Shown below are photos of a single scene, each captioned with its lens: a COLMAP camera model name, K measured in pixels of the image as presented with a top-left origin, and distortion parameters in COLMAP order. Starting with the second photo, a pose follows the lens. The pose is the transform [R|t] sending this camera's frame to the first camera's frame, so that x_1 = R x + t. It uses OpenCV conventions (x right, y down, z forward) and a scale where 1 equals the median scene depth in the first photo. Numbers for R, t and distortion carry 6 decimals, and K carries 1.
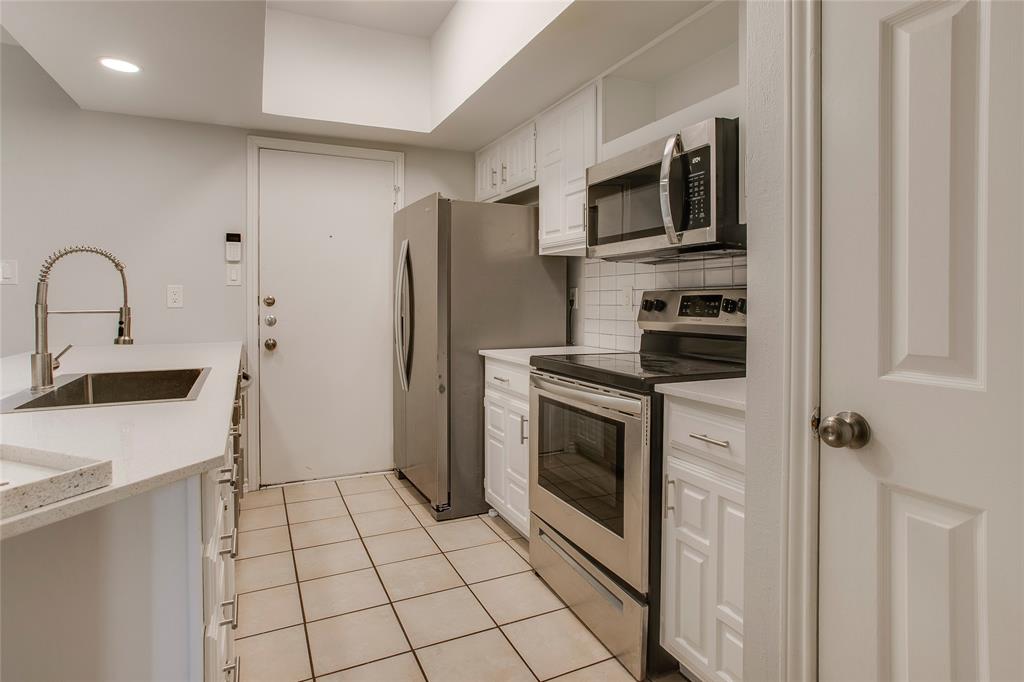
lens RADIAL K [[549.2, 0, 511.2], [0, 549.2, 308.5], [0, 0, 1]] dist [-0.056959, 0.033518]
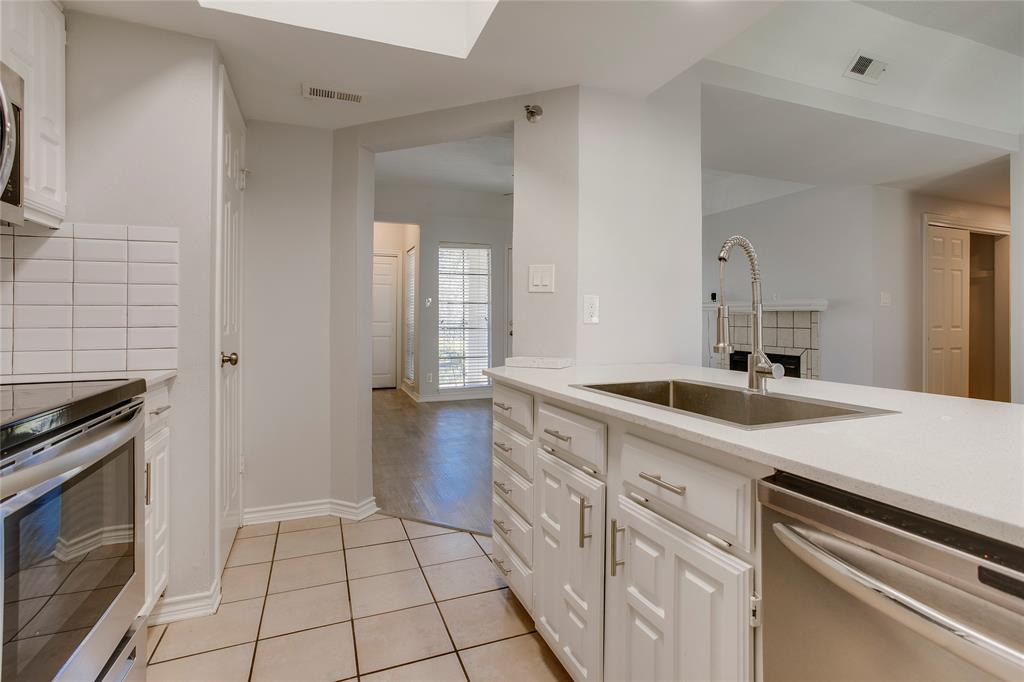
lens RADIAL K [[508.8, 0, 513.9], [0, 508.8, 315.9], [0, 0, 1]] dist [-0.000492, 0.010771]
pose [[-0.997117, -0.004198, 0.075759, -0.343944], [-0.003383, 0.999935, 0.010880, 0.003391], [-0.075800, 0.010592, -0.997067, 1.329497]]
